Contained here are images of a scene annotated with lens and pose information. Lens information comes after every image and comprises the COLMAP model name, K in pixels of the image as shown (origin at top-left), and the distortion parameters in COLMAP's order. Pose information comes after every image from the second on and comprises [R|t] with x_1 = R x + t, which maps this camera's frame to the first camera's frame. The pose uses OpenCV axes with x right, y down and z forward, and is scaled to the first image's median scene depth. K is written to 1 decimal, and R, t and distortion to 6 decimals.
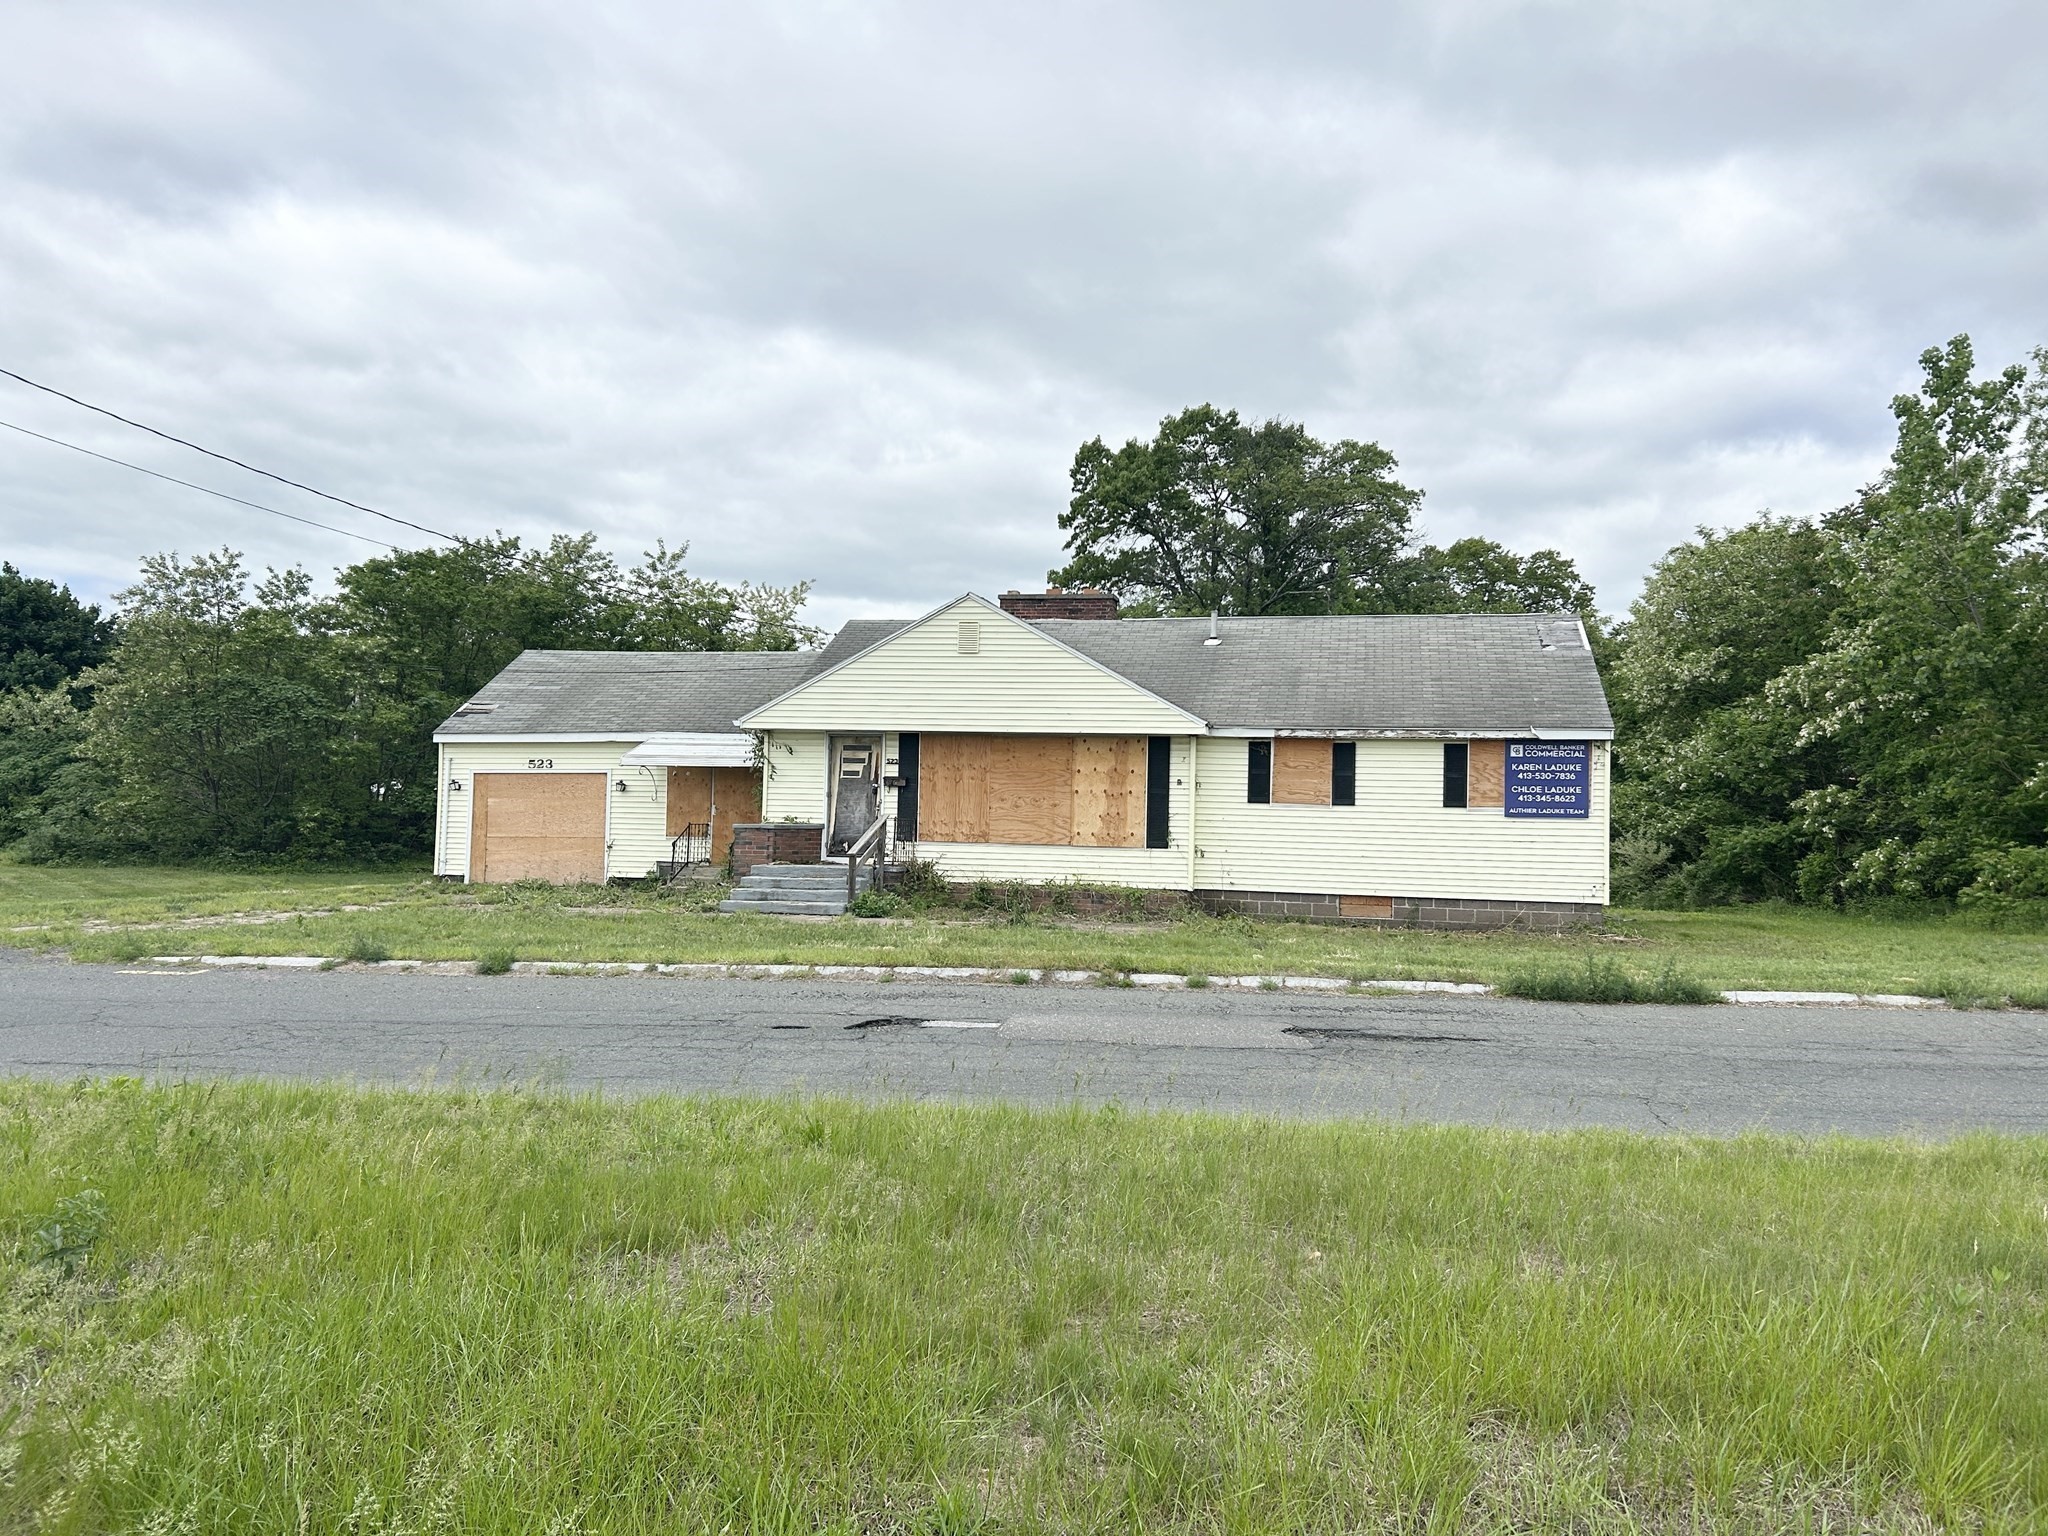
lens RADIAL K [[1533.6, 0, 1049.4], [0, 1533.6, 766.5], [0, 0, 1]] dist [0.175642, -0.397296]
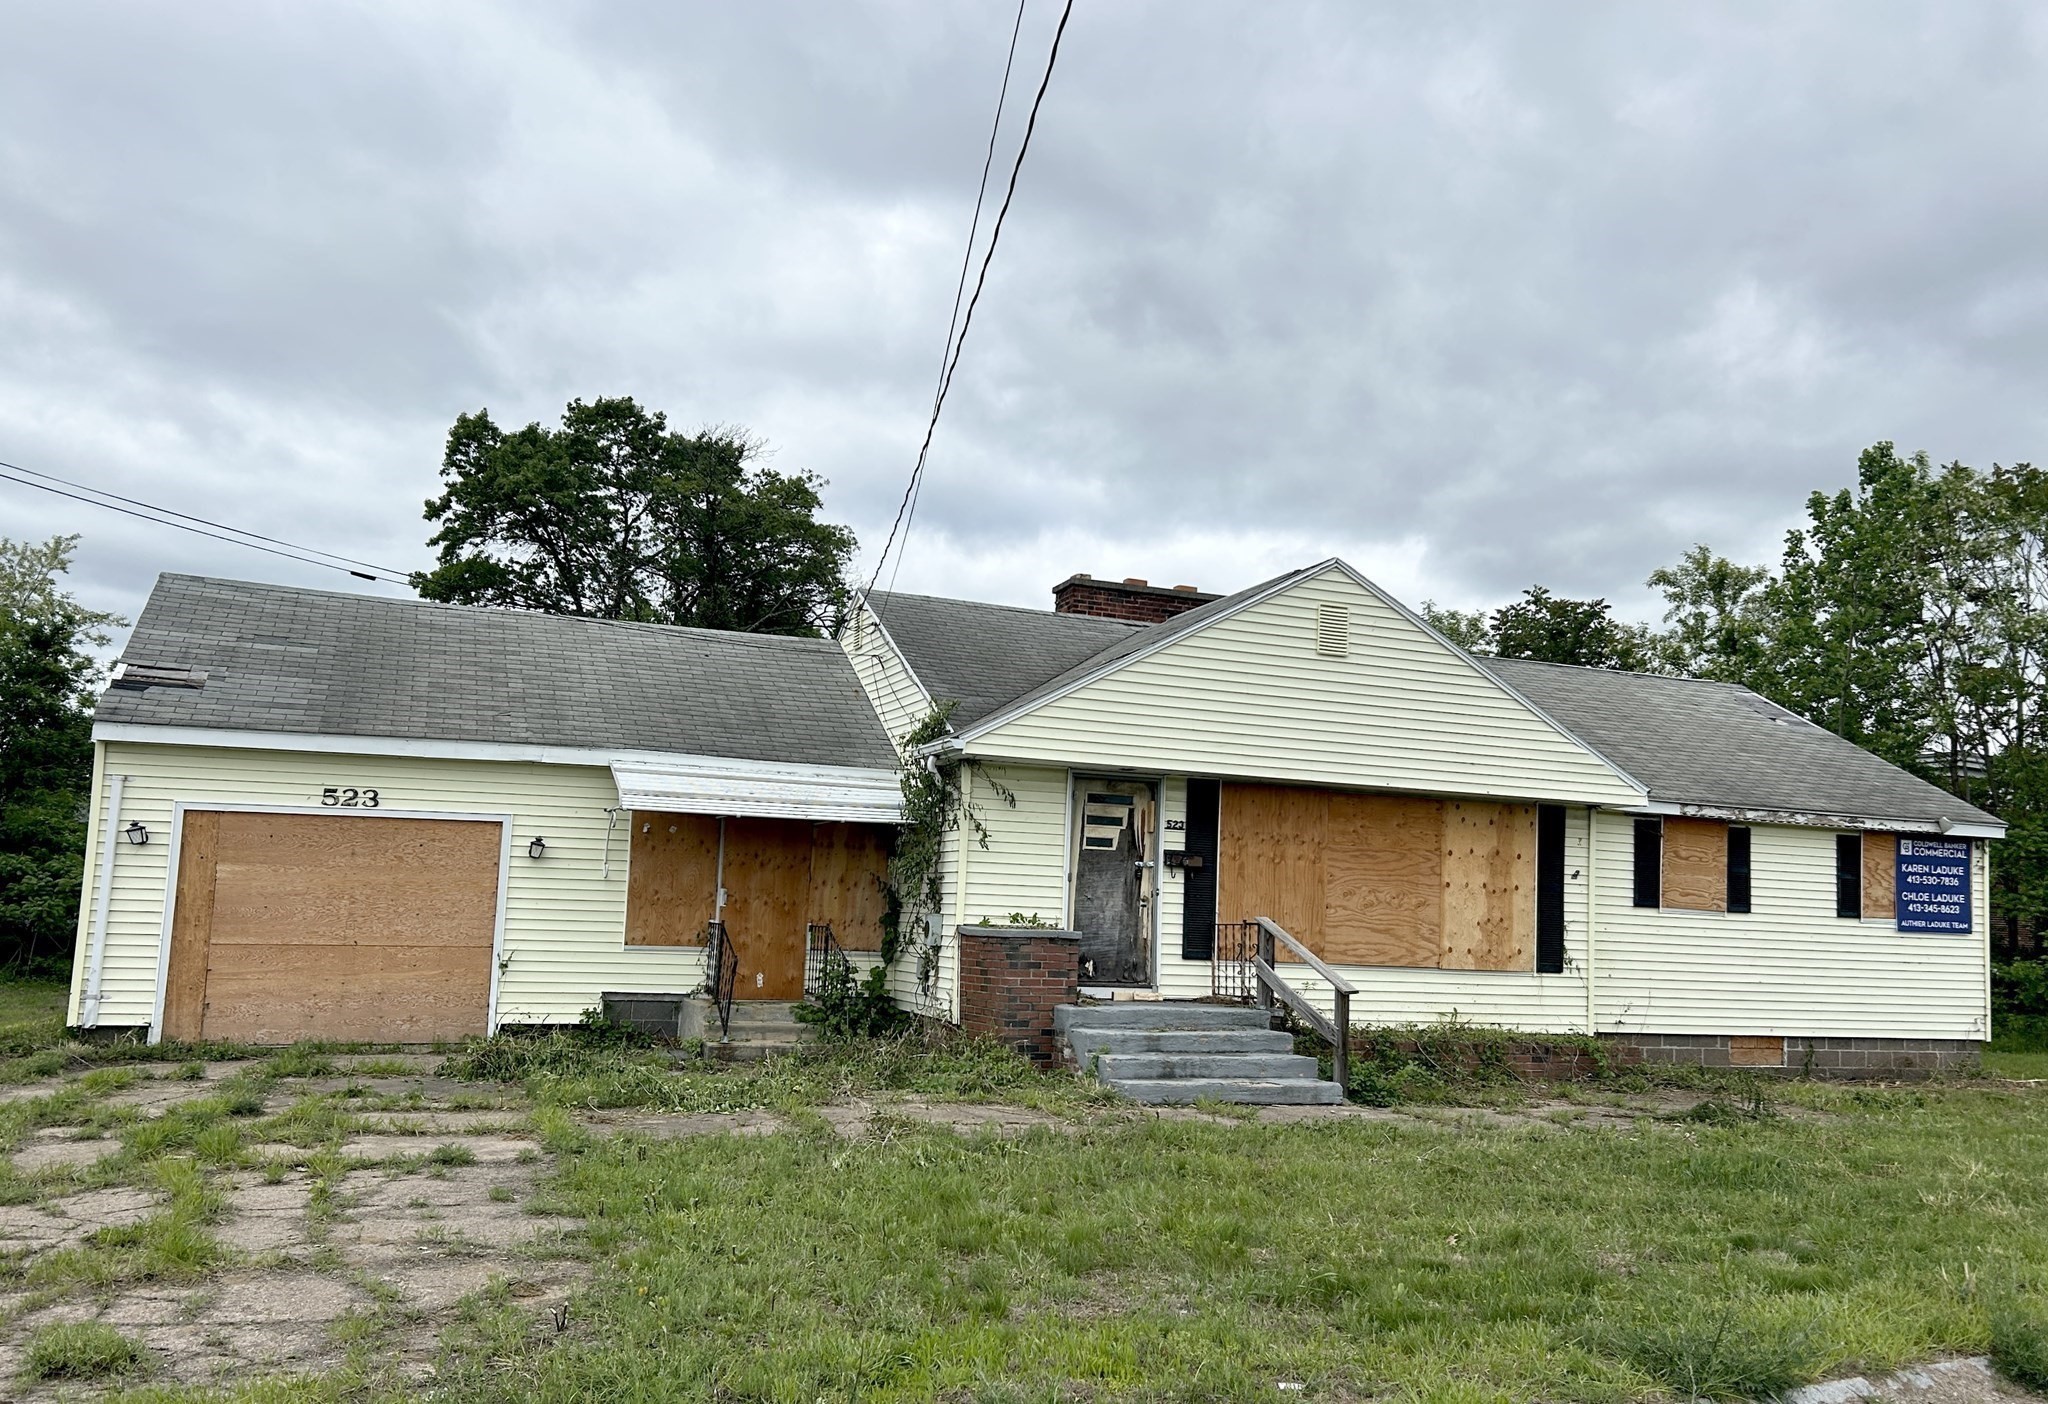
lens RADIAL K [[1609.0, 0, 1030.6], [0, 1609.0, 757.3], [0, 0, 1]] dist [0.033390, -0.005342]
pose [[0.839570, 0.065833, 0.539248, -0.480419], [-0.035775, 0.997175, -0.066040, 0.013482], [-0.542073, 0.036154, 0.839553, 0.501698]]
